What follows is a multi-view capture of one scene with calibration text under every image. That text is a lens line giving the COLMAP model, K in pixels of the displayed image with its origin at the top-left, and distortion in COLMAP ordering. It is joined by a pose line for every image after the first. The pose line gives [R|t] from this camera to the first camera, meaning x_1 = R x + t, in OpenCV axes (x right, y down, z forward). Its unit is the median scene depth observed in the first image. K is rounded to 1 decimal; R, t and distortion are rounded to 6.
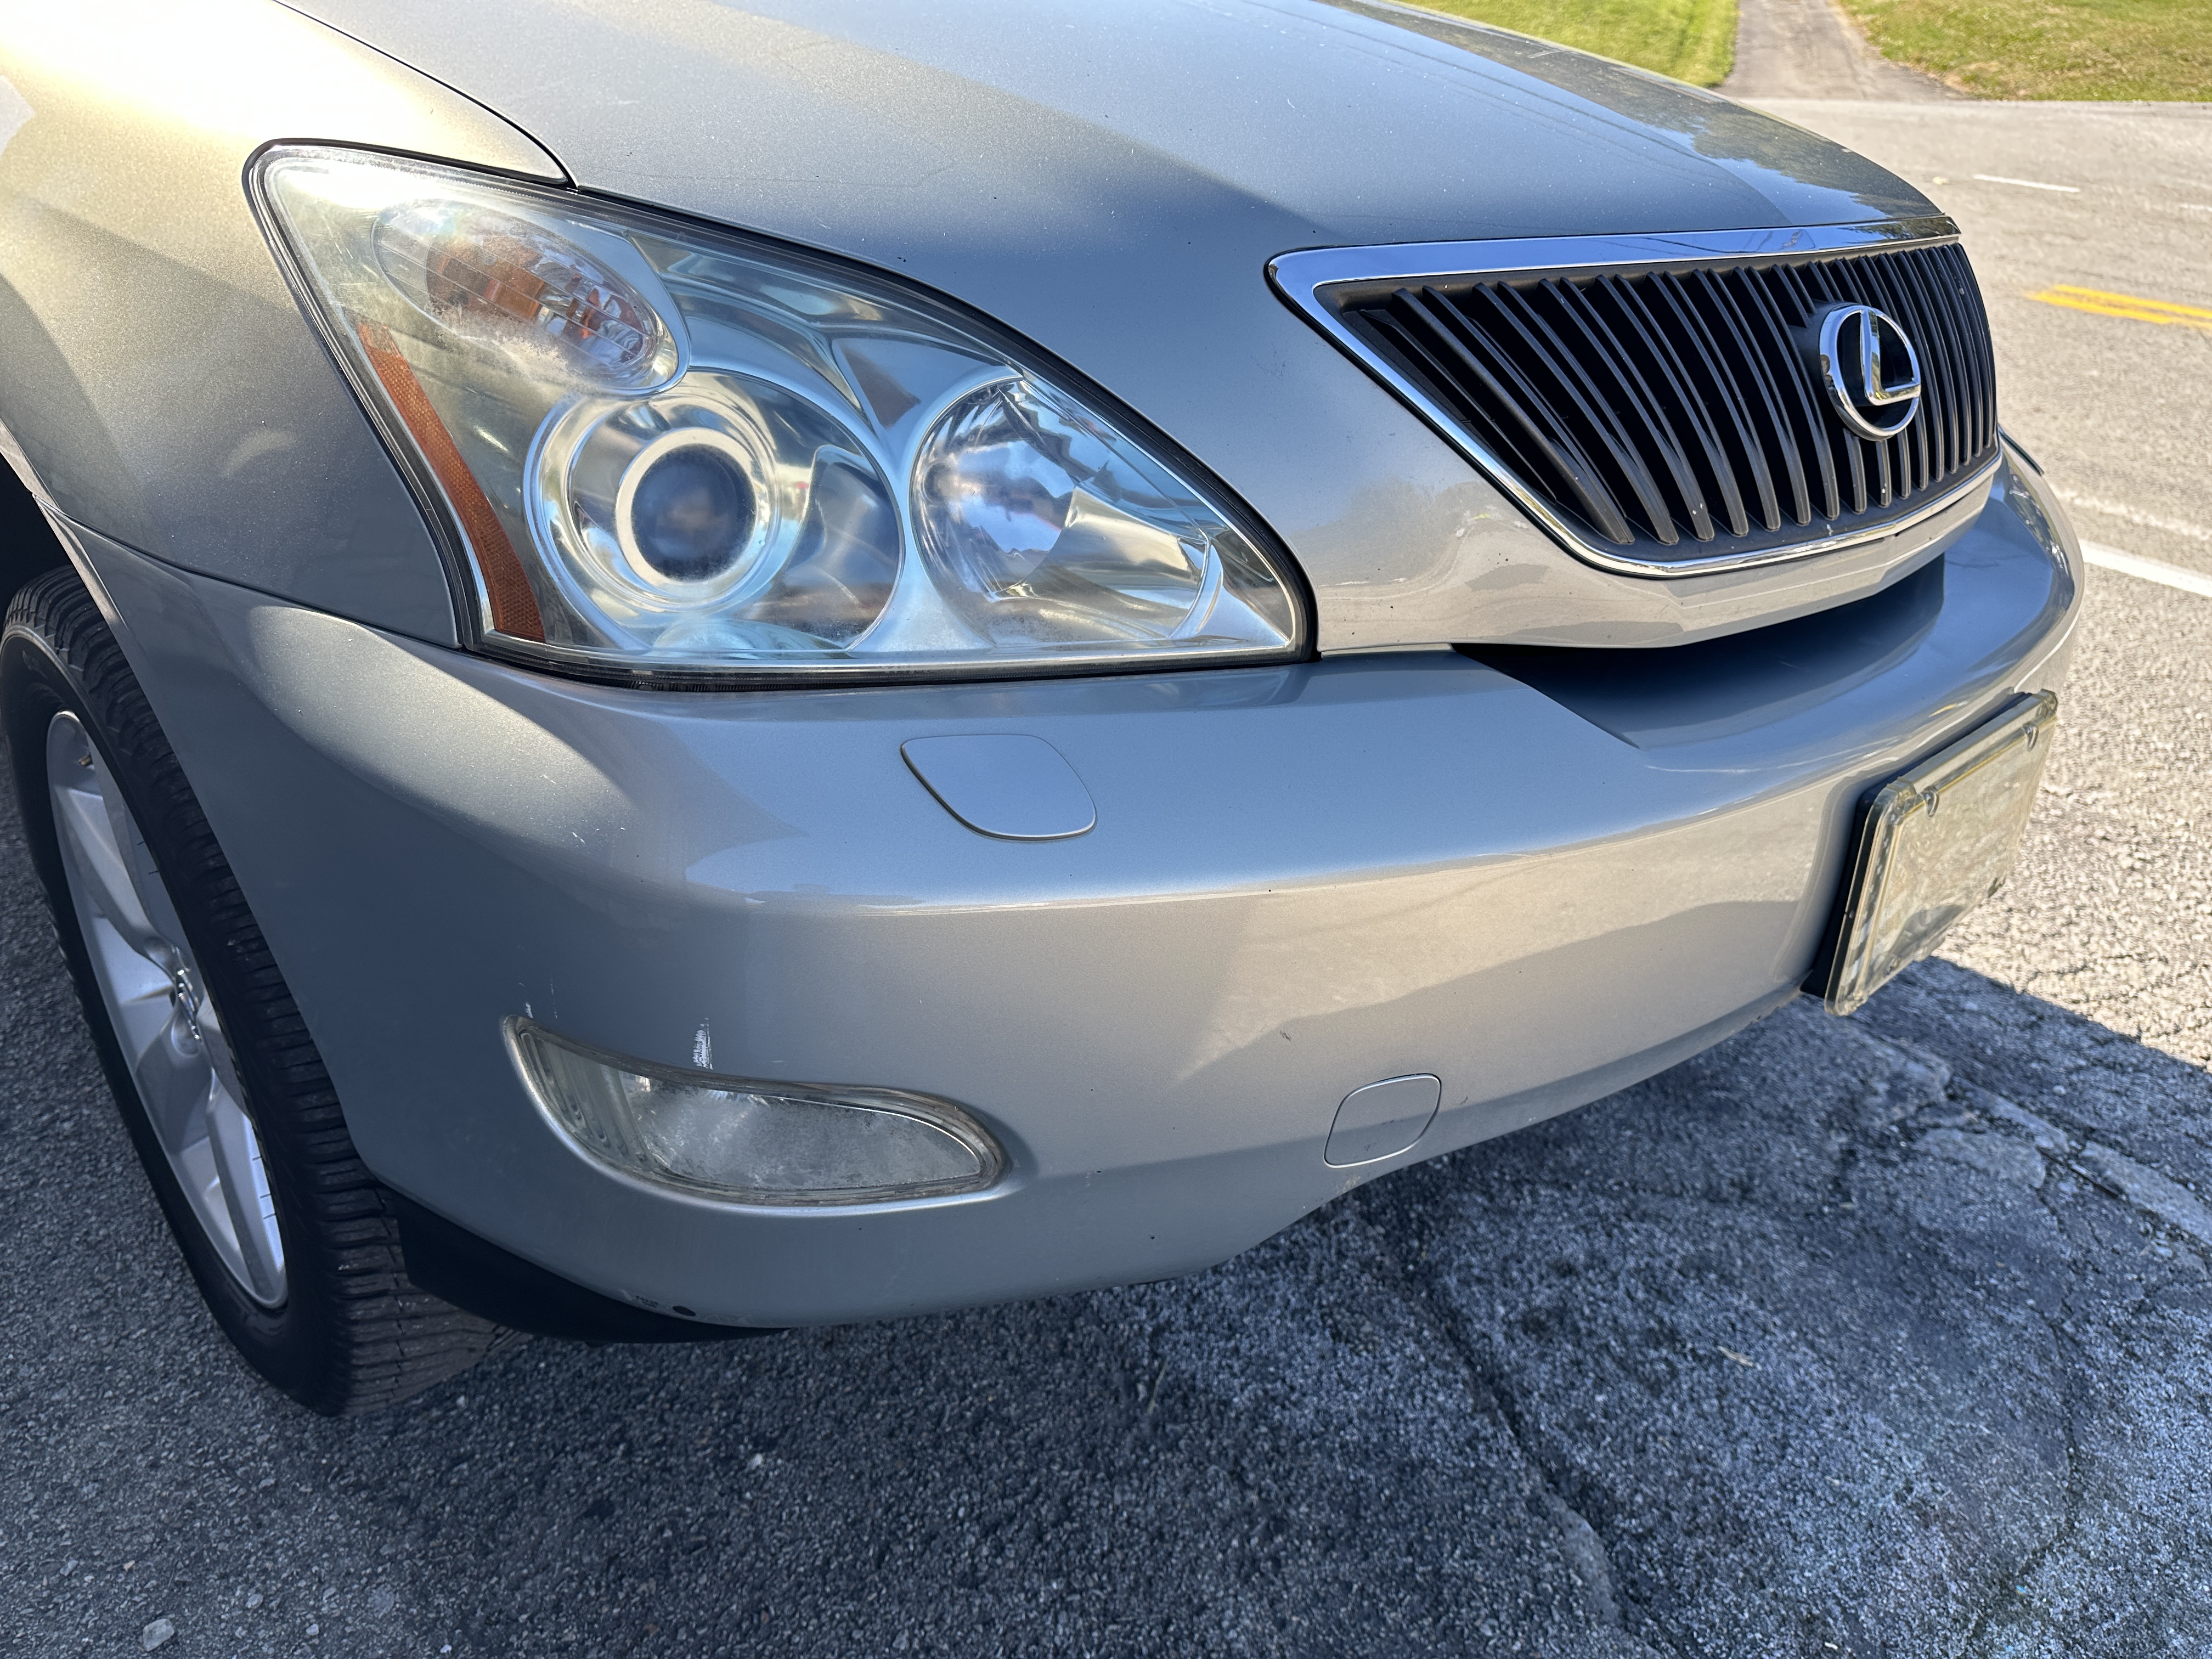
lens RADIAL K [[1539.6, 0, 1149.8], [0, 1539.6, 825.4], [0, 0, 1]] dist [0.022337, -0.038603]
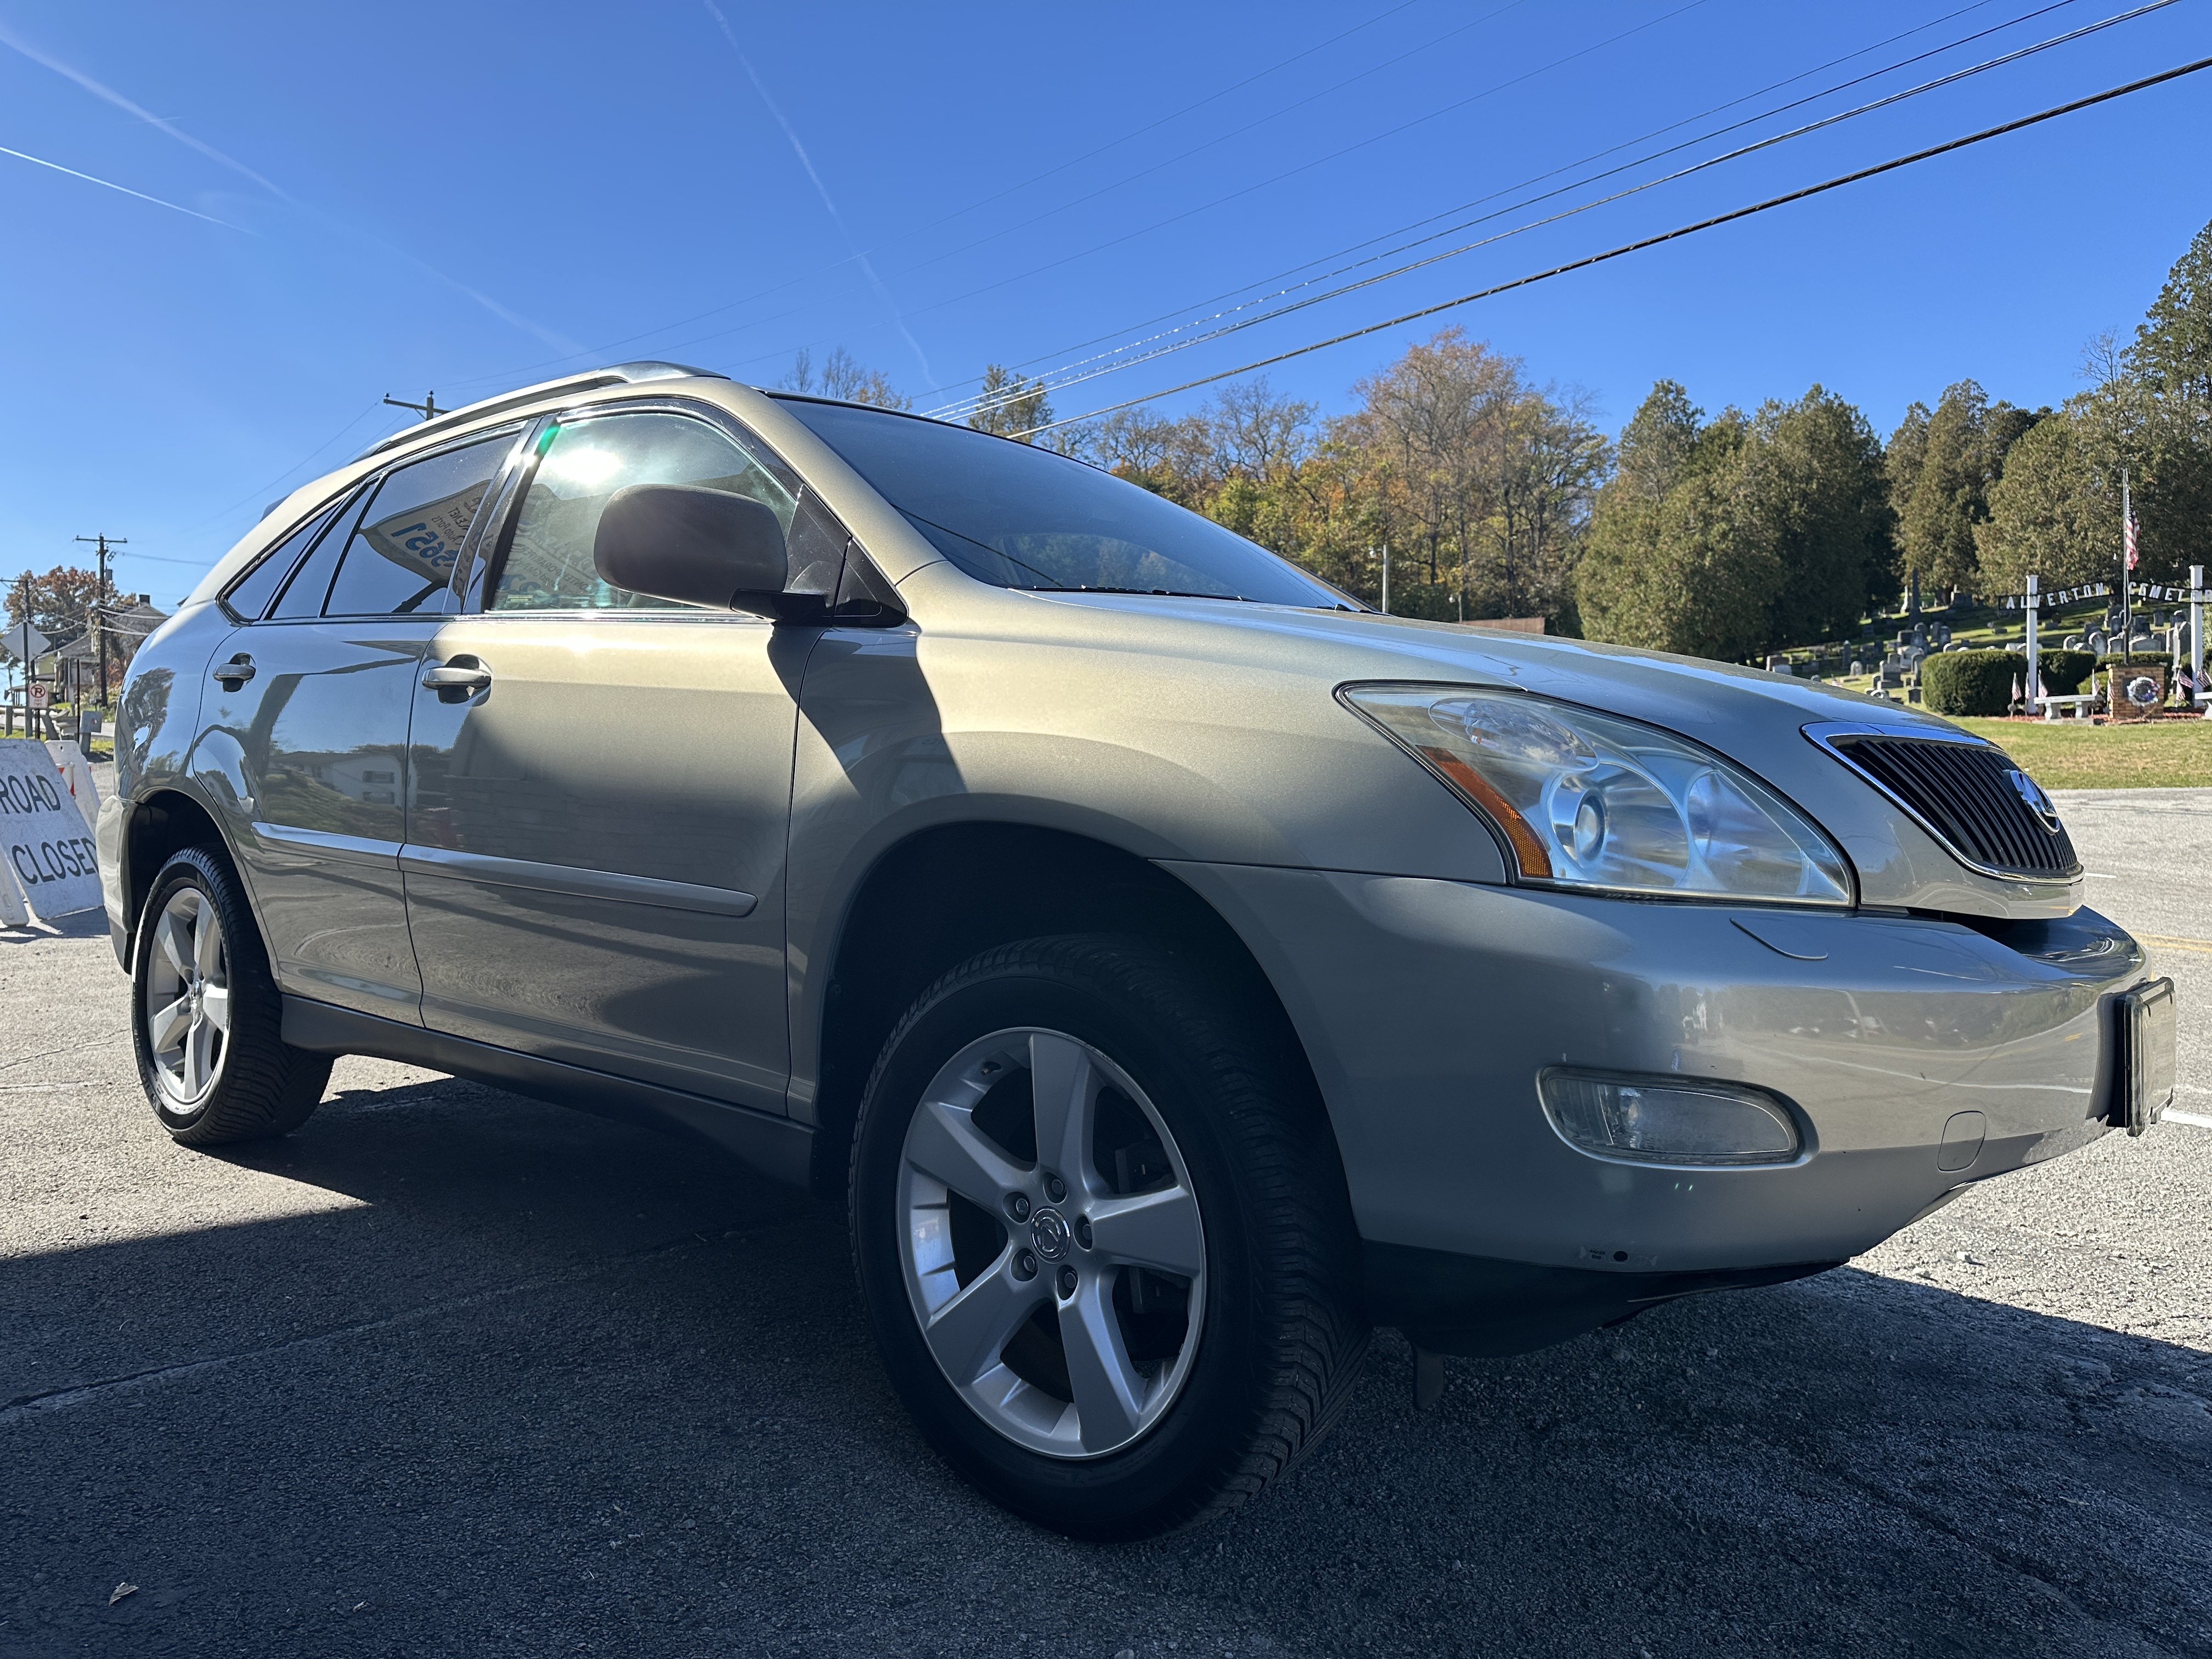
lens RADIAL K [[1539.6, 0, 1149.8], [0, 1539.6, 825.4], [0, 0, 1]] dist [0.022337, -0.038603]
pose [[0.994764, -0.016702, 0.100829, -0.686671], [0.057631, 0.906421, -0.418426, 0.393158], [-0.084405, 0.422046, 0.902637, -0.514371]]
